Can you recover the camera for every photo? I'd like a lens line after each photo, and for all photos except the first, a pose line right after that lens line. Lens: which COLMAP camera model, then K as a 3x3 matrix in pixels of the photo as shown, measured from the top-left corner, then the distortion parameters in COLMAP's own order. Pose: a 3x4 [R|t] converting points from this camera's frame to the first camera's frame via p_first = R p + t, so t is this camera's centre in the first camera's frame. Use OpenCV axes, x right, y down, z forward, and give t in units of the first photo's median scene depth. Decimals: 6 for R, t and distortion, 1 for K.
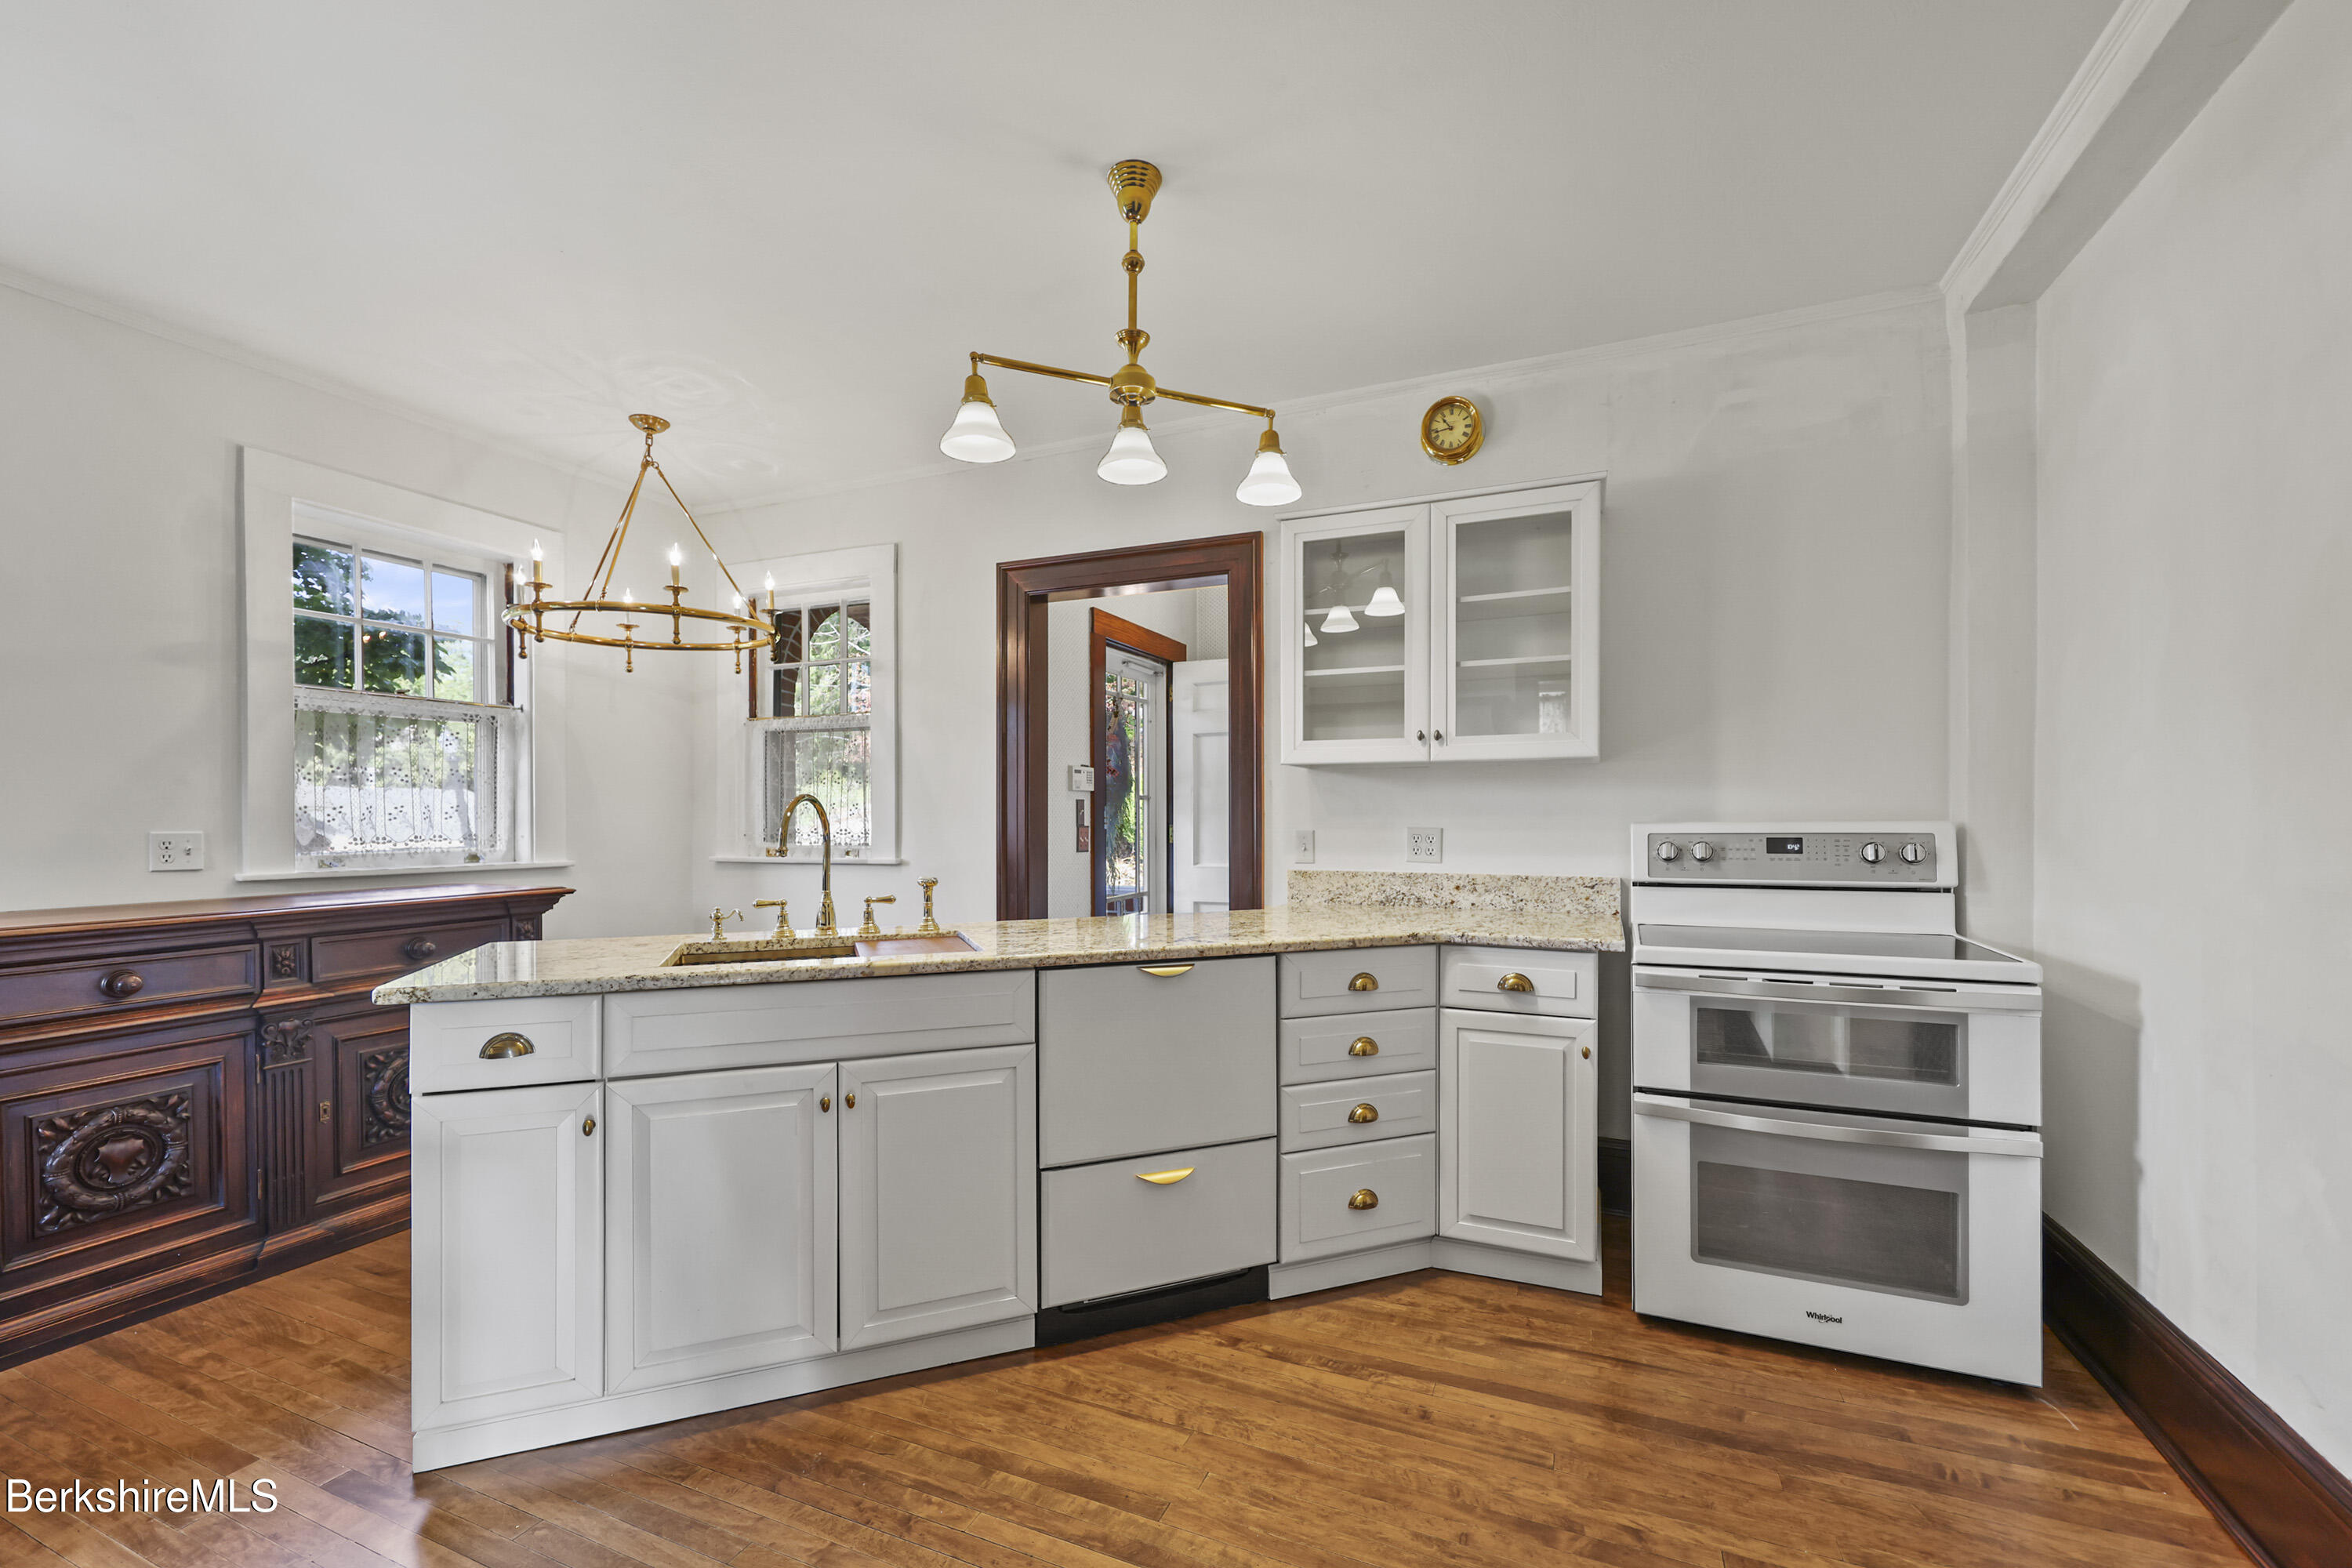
lens RADIAL K [[960.4, 0, 1196.7], [0, 960.4, 826.2], [0, 0, 1]] dist [0.004341, -0.000153]
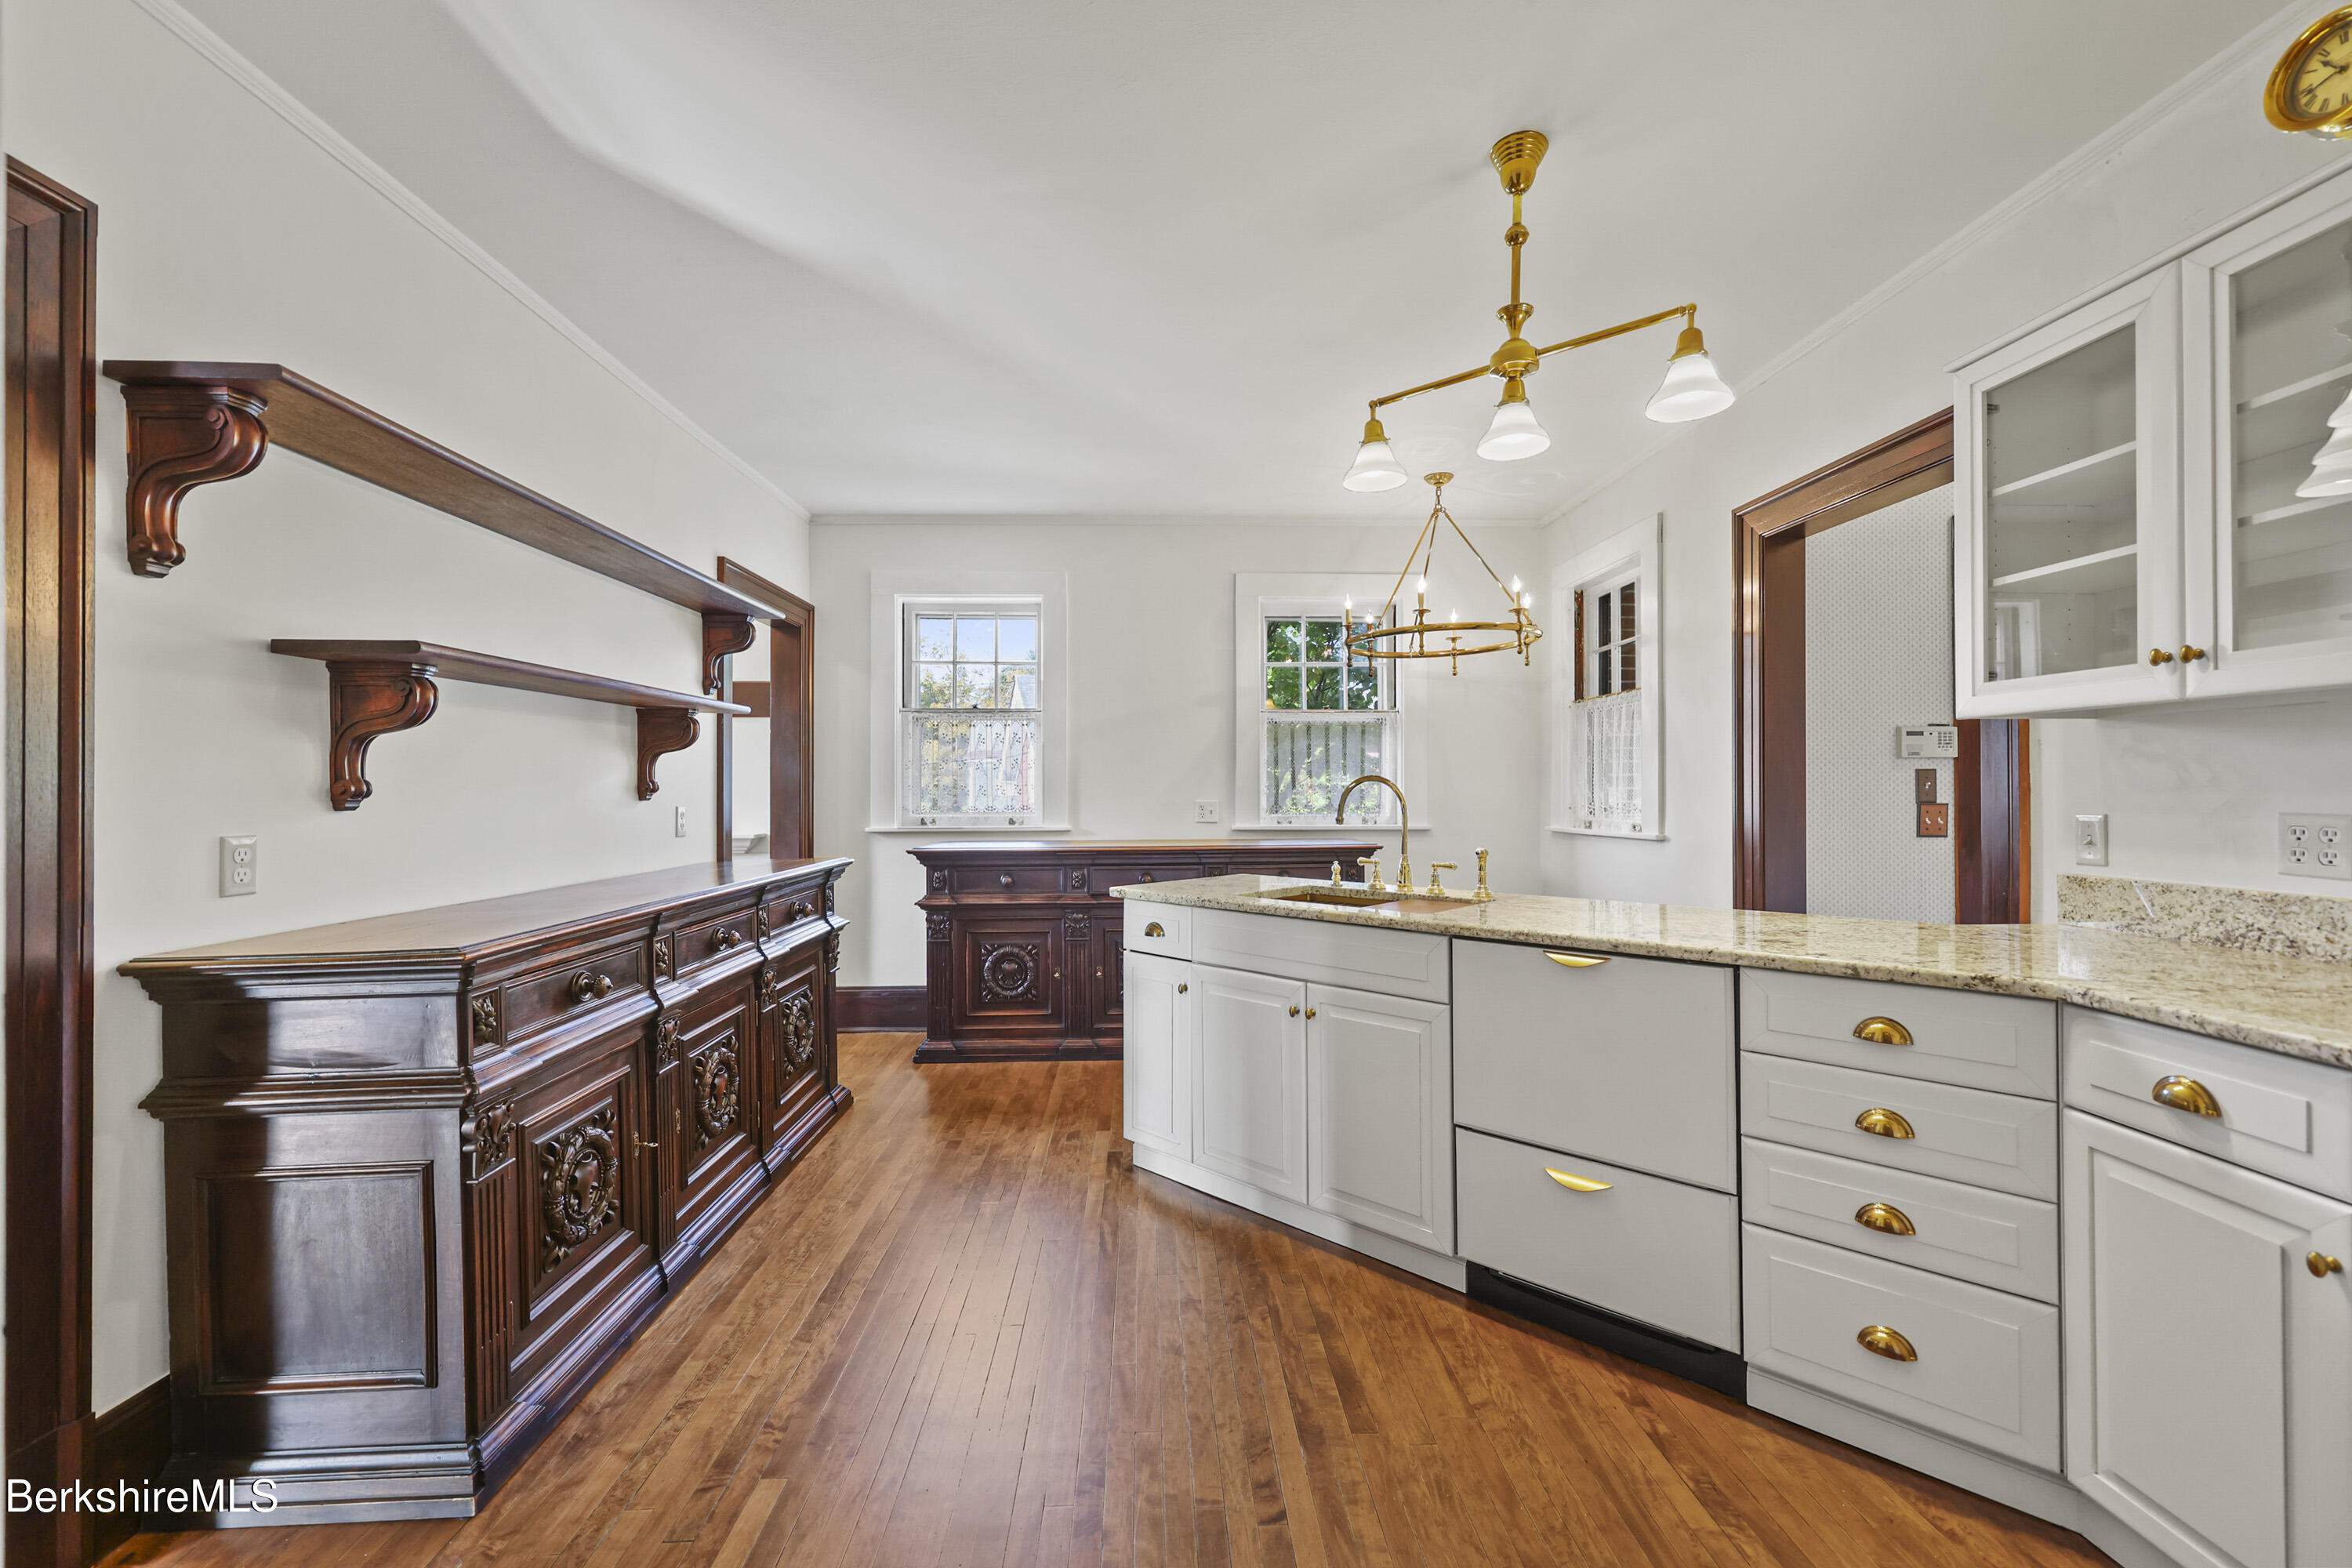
lens RADIAL K [[960.4, 0, 1180.3], [0, 960.4, 789.1], [0, 0, 1]] dist [0.004341, -0.000153]
pose [[0.424461, -0.001858, -0.905444, 0.591311], [-0.006847, 0.999963, -0.005261, -0.006767], [0.905420, 0.008433, 0.424432, 0.233180]]
